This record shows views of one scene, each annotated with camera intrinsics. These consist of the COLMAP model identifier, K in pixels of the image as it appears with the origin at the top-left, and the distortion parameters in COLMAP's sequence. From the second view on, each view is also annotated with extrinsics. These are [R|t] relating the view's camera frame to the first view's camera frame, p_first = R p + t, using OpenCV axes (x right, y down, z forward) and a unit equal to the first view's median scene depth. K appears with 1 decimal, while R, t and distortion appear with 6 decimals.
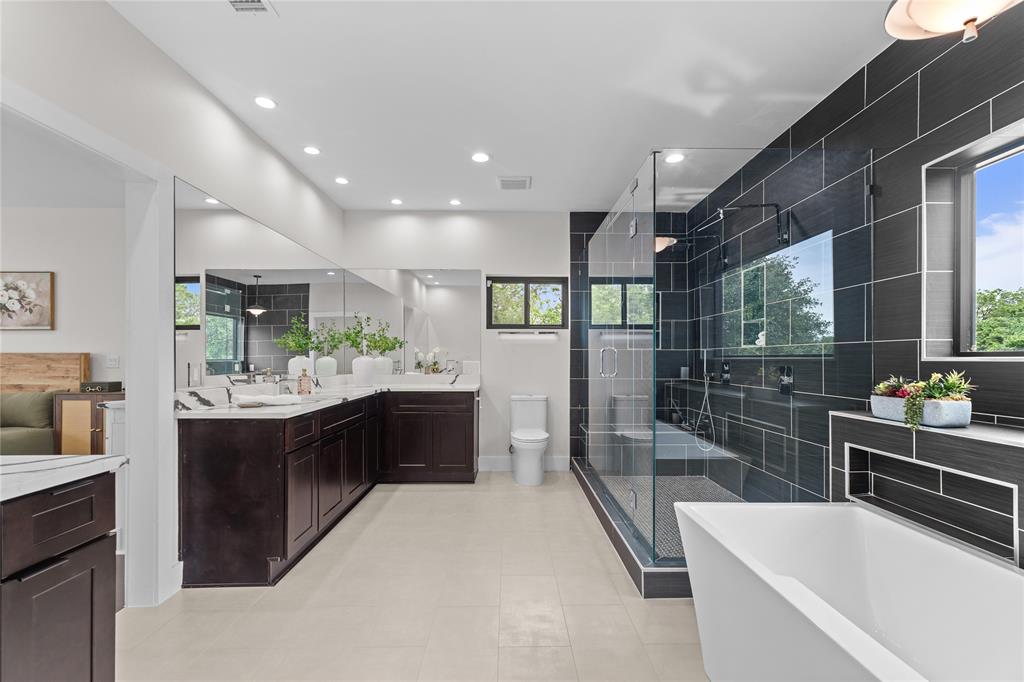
lens RADIAL K [[439.3, 0, 517.2], [0, 439.3, 357.1], [0, 0, 1]] dist [0.002385, 0.000011]
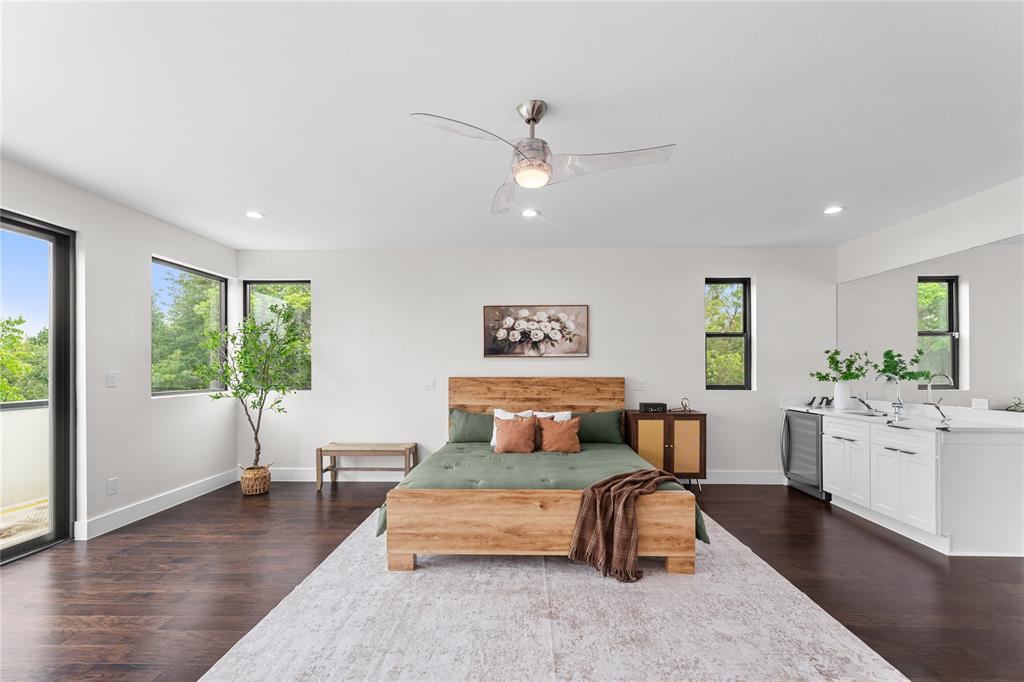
lens RADIAL K [[439.3, 0, 517.6], [0, 439.3, 372.0], [0, 0, 1]] dist [0.002385, 0.000011]
pose [[0.998950, -0.002442, -0.045751, -1.188852], [0.002626, 0.999989, 0.003964, -0.027691], [0.045740, -0.004080, 0.998945, -0.130548]]
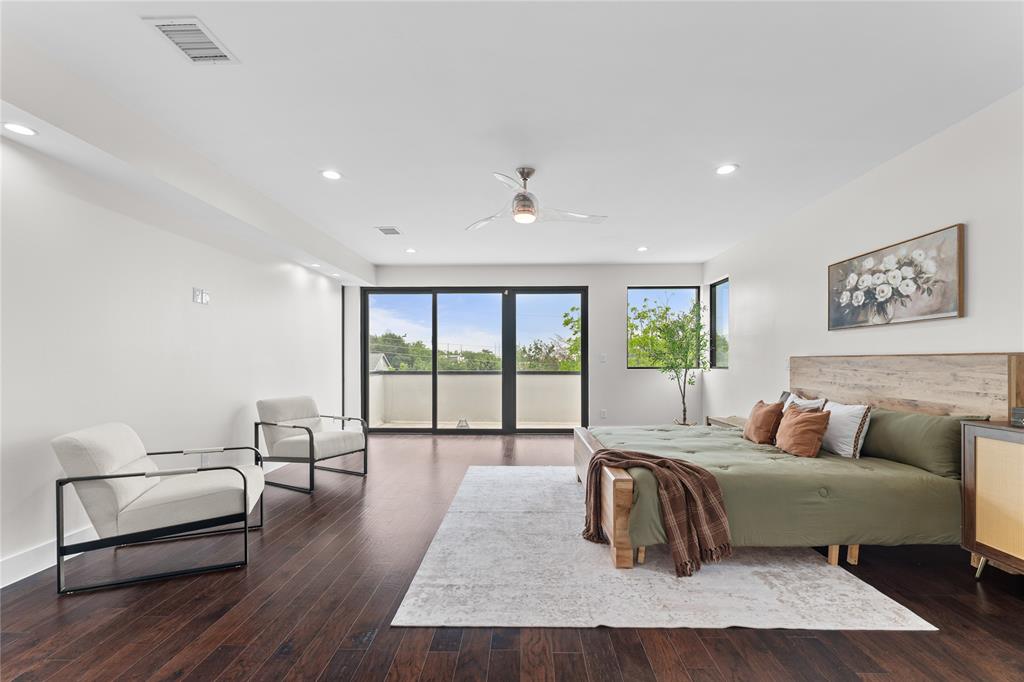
lens RADIAL K [[439.3, 0, 517.1], [0, 439.3, 363.6], [0, 0, 1]] dist [0.002385, 0.000011]
pose [[-0.034020, 0.003033, -0.999417, -0.412737], [-0.000089, 0.999995, 0.003038, 0.002693], [0.999421, 0.000192, -0.034020, 0.395661]]
